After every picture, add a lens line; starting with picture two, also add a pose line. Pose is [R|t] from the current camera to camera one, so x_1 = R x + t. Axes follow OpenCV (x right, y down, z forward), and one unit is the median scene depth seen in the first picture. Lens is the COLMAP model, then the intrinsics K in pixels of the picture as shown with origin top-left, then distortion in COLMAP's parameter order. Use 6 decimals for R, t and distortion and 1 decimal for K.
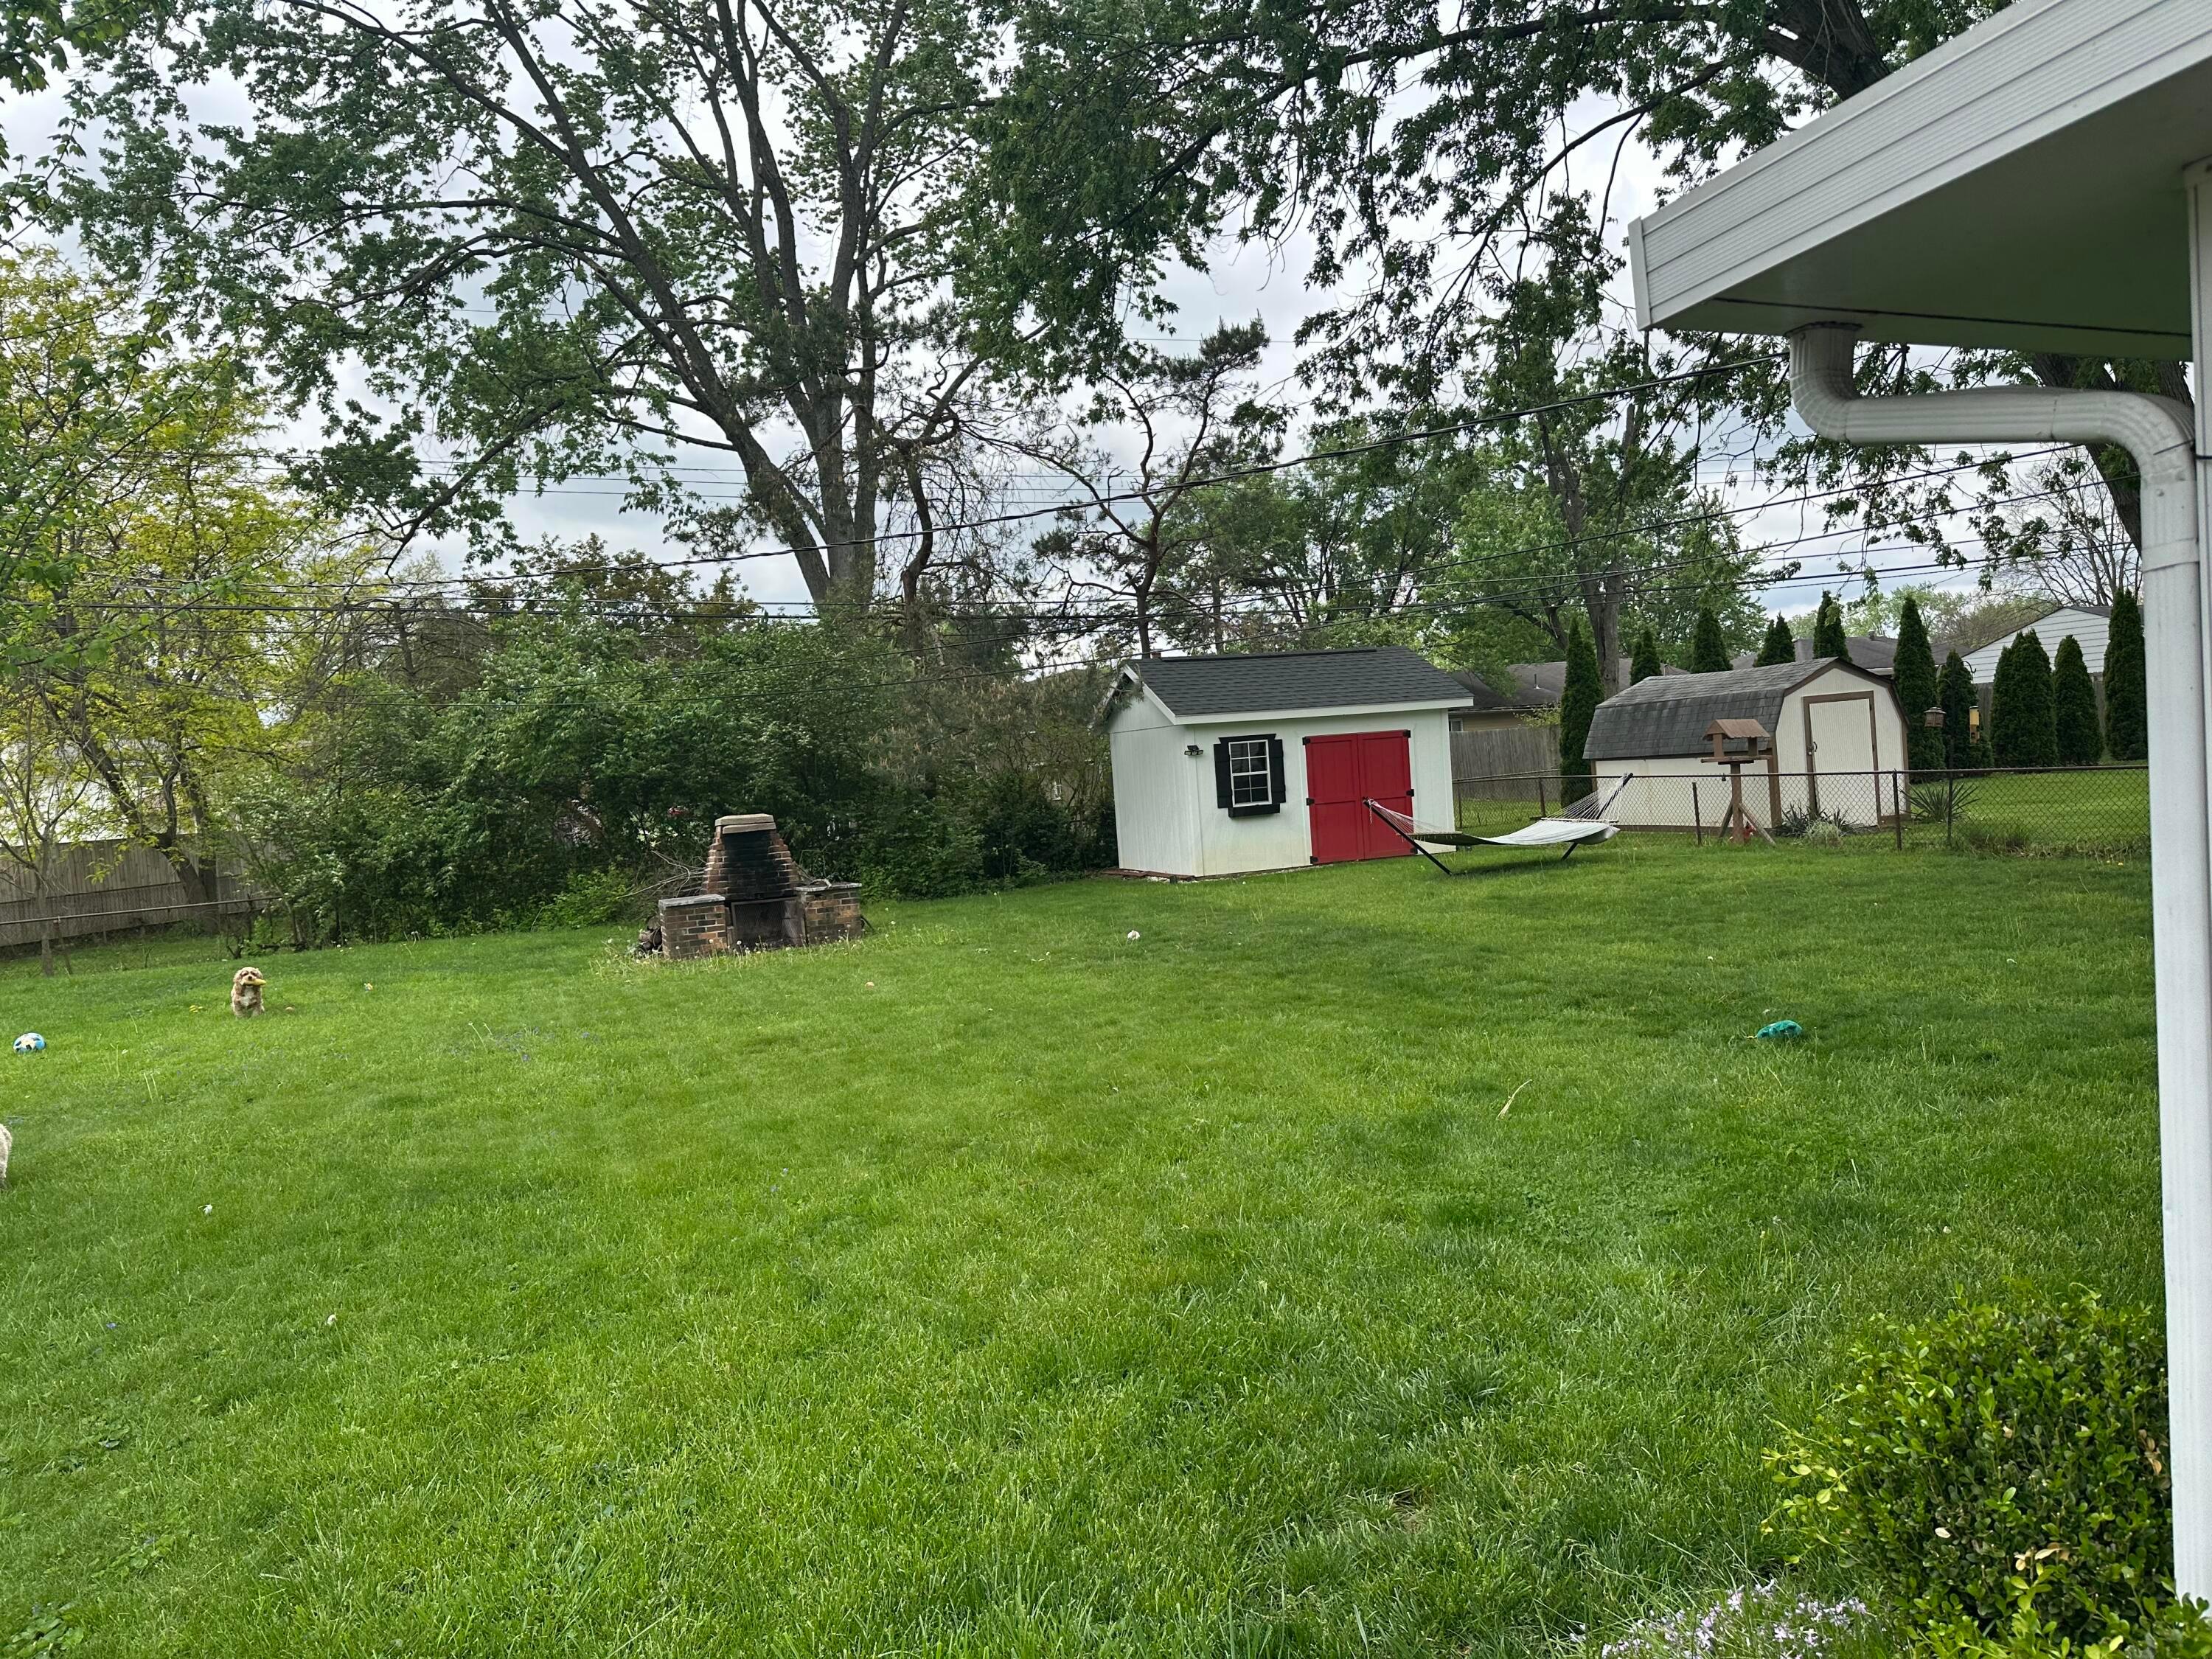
lens RADIAL K [[1544.3, 0, 1108.3], [0, 1544.3, 828.8], [0, 0, 1]] dist [-0.002004, -0.000702]
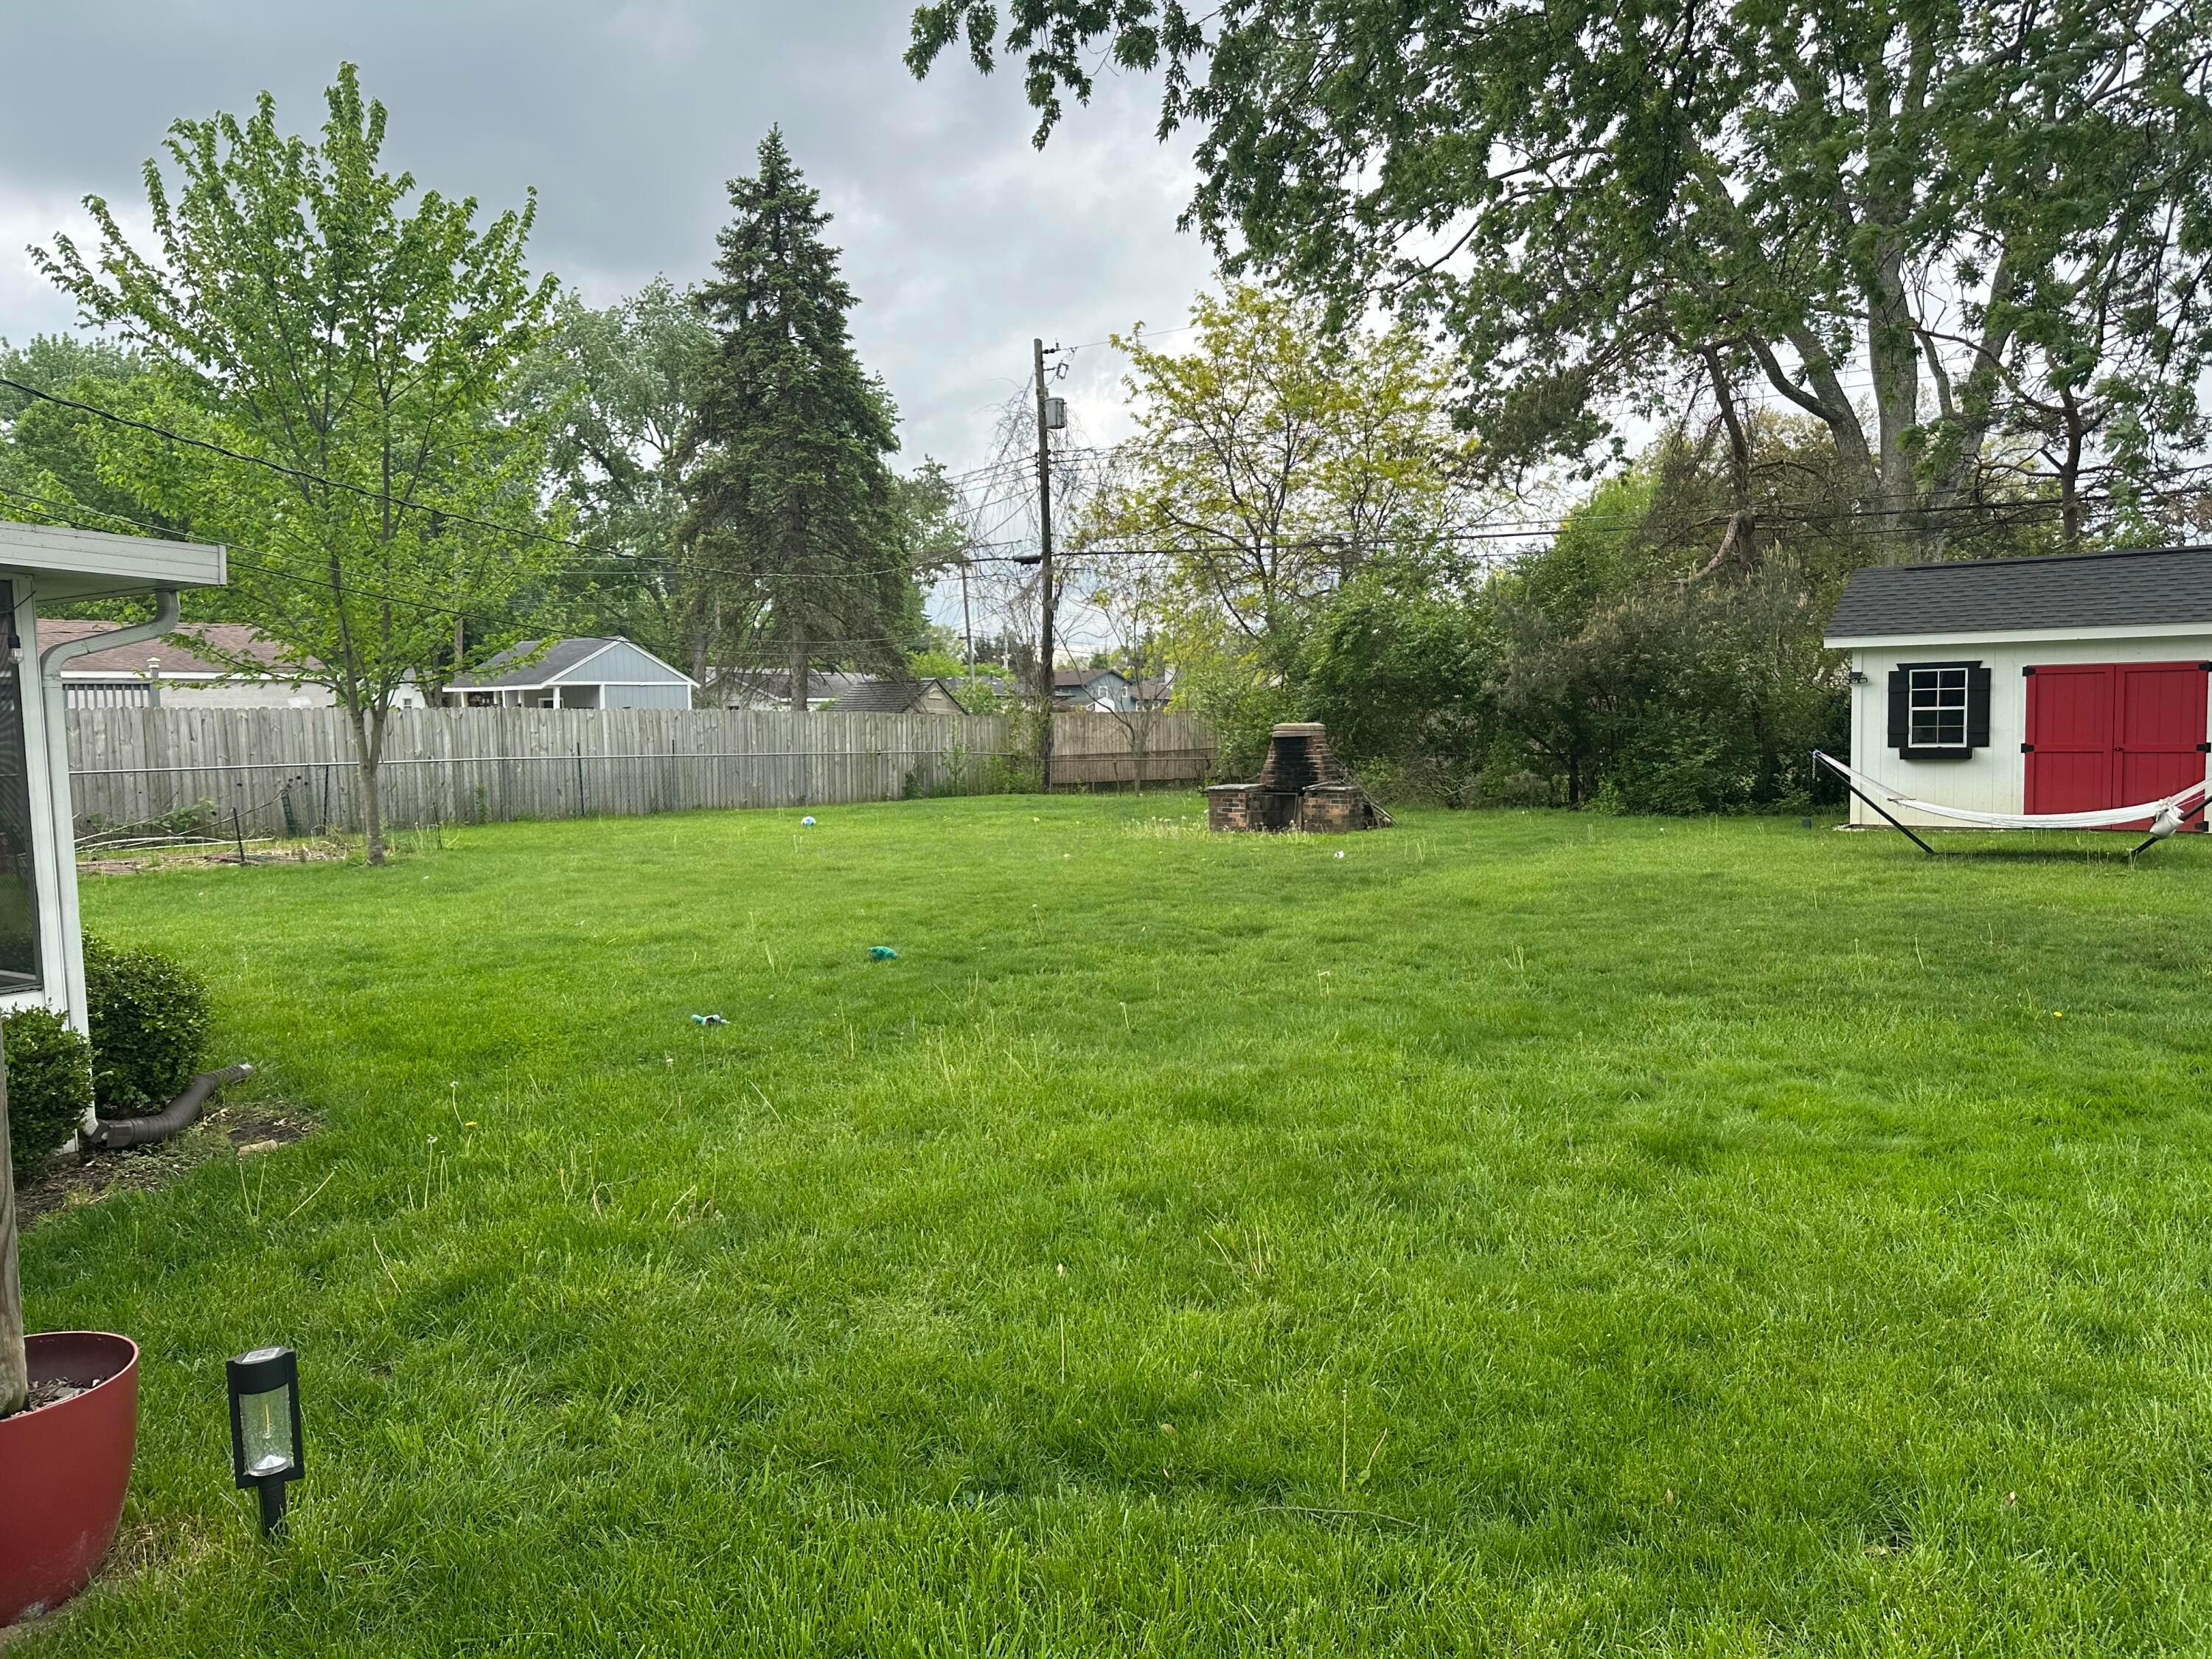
lens RADIAL K [[1544.3, 0, 1107.8], [0, 1544.3, 830.7], [0, 0, 1]] dist [-0.002004, -0.000702]
pose [[0.491141, 0.124340, -0.862160, 0.595462], [-0.044193, 0.992042, 0.117896, -0.048506], [0.869958, -0.019802, 0.492728, 0.193126]]
